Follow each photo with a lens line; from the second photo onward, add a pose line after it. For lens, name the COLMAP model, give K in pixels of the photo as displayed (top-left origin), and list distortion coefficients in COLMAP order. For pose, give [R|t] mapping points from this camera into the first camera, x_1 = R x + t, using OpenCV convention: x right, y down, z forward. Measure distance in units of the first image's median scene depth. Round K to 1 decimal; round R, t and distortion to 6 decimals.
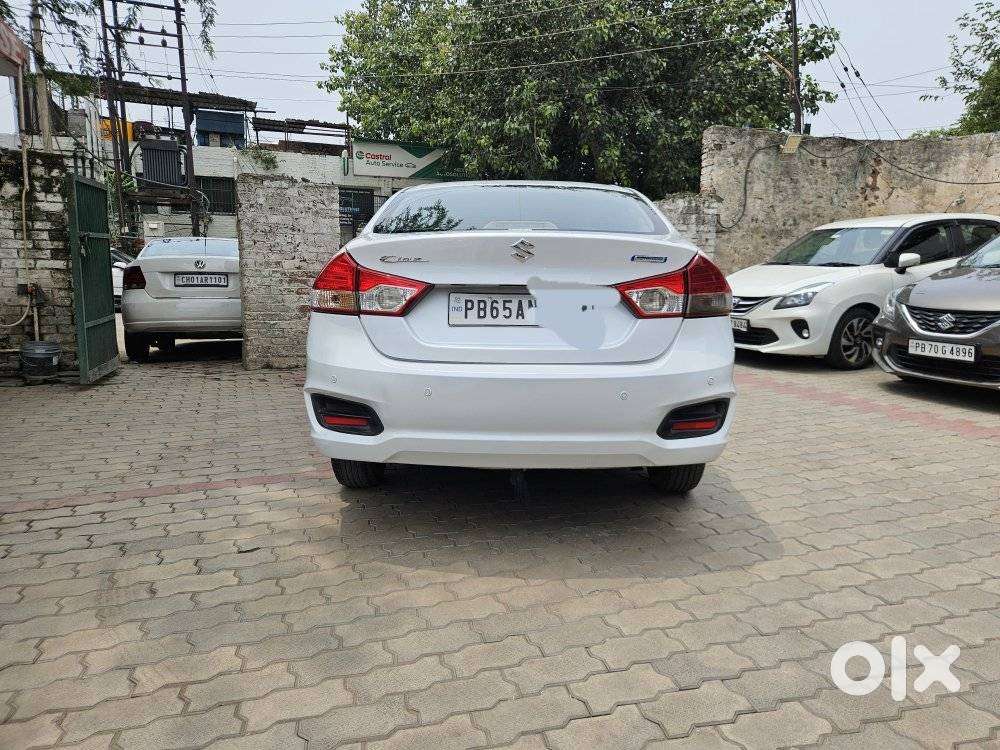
lens RADIAL K [[669.7, 0, 503.6], [0, 669.7, 377.5], [0, 0, 1]] dist [0.064354, -0.053734]
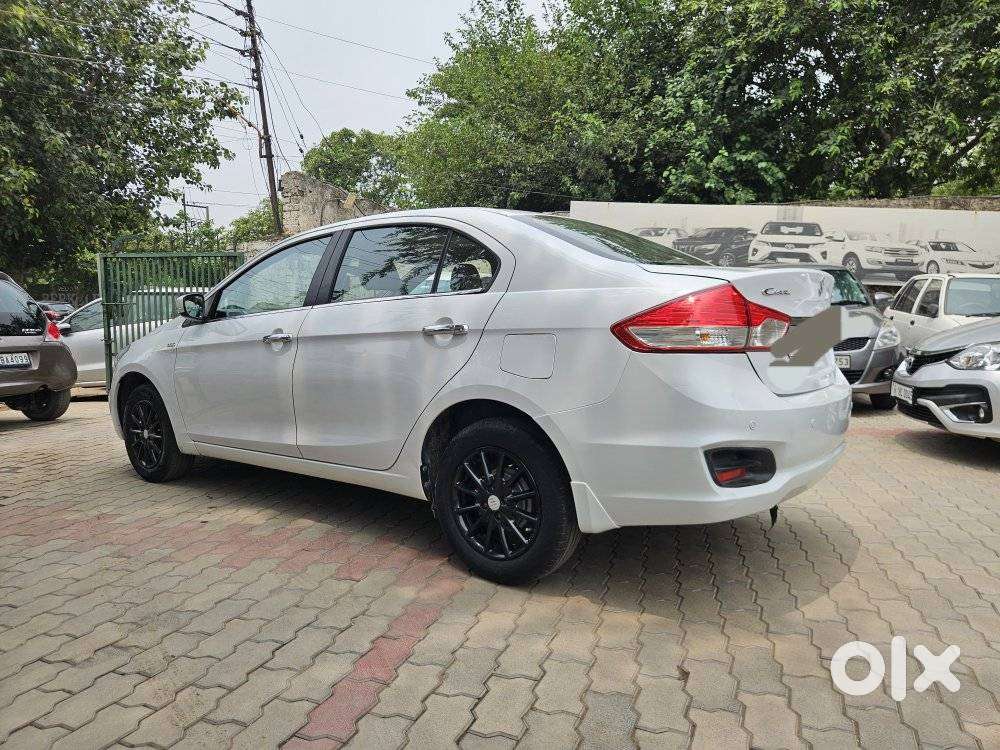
lens RADIAL K [[669.7, 0, 493.3], [0, 669.7, 374.3], [0, 0, 1]] dist [0.064354, -0.053734]
pose [[0.605639, -0.074178, 0.792275, -0.459413], [0.133486, 0.991007, -0.009256, -0.040624], [-0.784464, 0.111363, 0.610094, 0.284510]]
